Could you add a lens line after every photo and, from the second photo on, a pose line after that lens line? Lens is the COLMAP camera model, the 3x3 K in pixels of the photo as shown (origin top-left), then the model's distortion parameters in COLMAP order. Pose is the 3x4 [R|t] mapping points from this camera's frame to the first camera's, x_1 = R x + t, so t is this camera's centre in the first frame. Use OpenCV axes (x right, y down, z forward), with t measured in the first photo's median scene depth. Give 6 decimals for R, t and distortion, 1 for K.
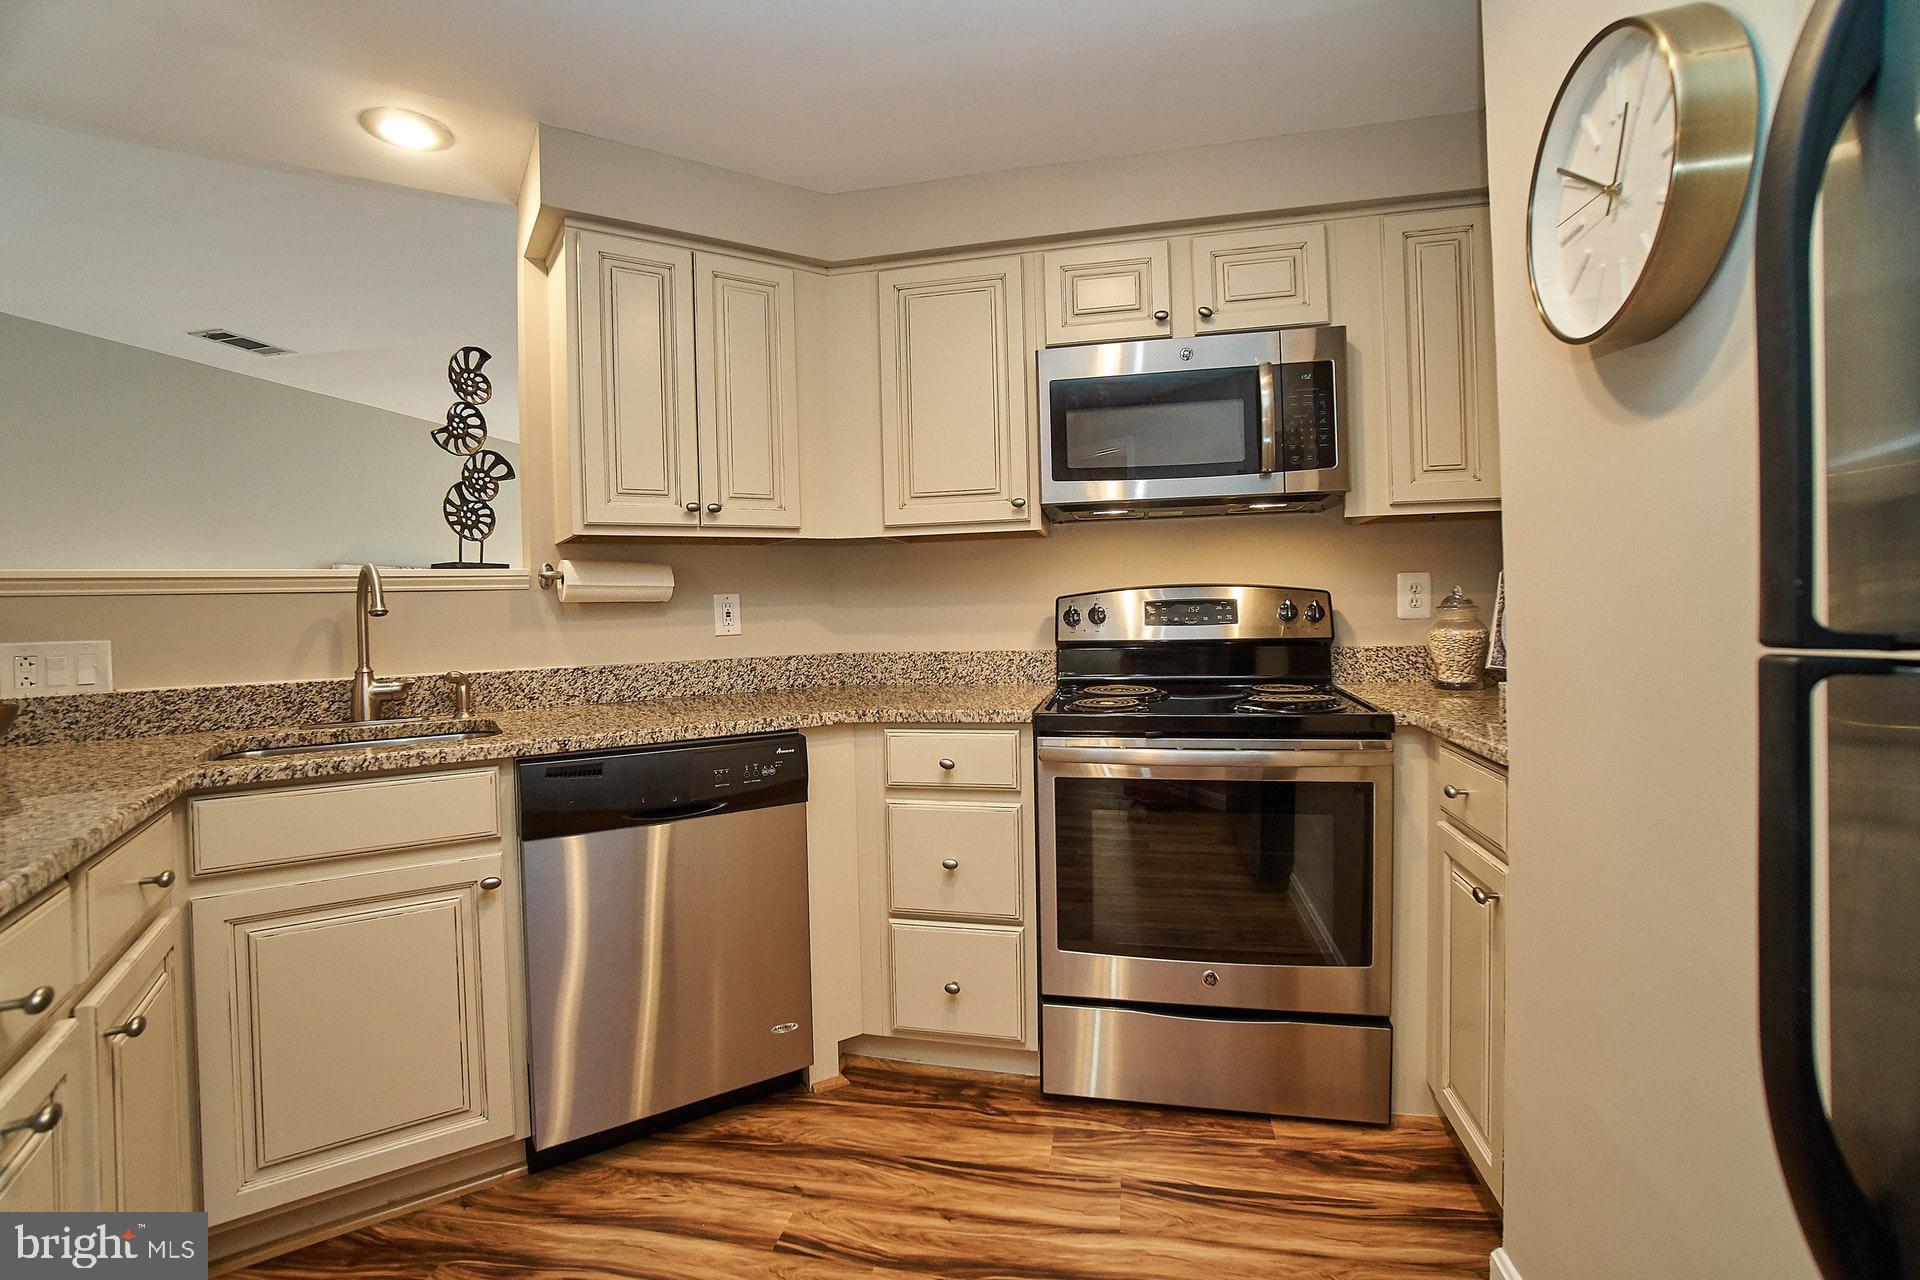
lens RADIAL K [[858.2, 0, 962.4], [0, 858.2, 627.5], [0, 0, 1]] dist [-0.026668, 0.000666]
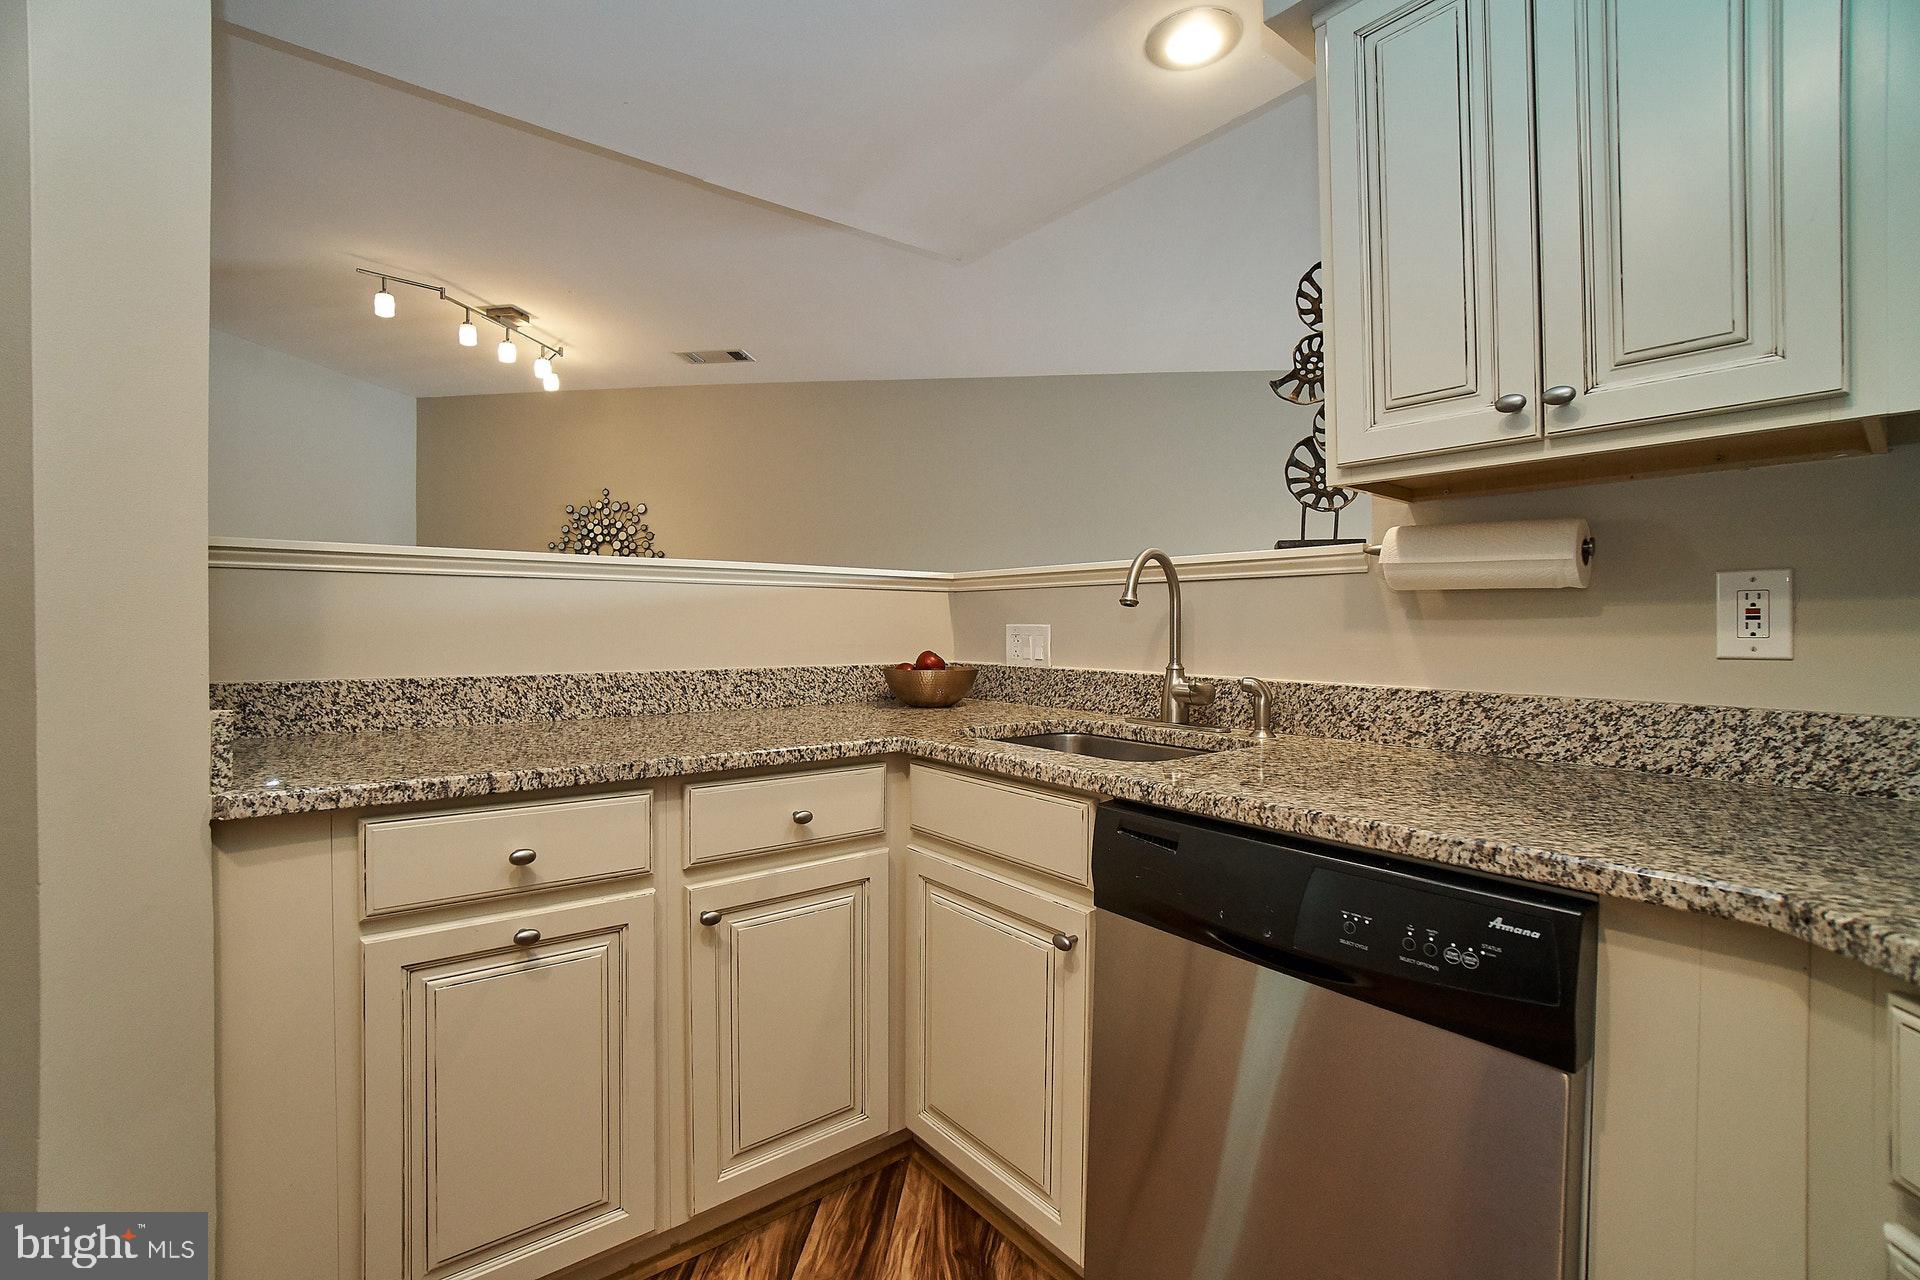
lens RADIAL K [[858.2, 0, 962.1], [0, 858.2, 632.9], [0, 0, 1]] dist [-0.026668, 0.000666]
pose [[0.077758, 0.037960, -0.996249, 0.174799], [-0.024738, 0.999041, 0.036135, -0.012371], [0.996665, 0.021836, 0.078623, 0.630194]]
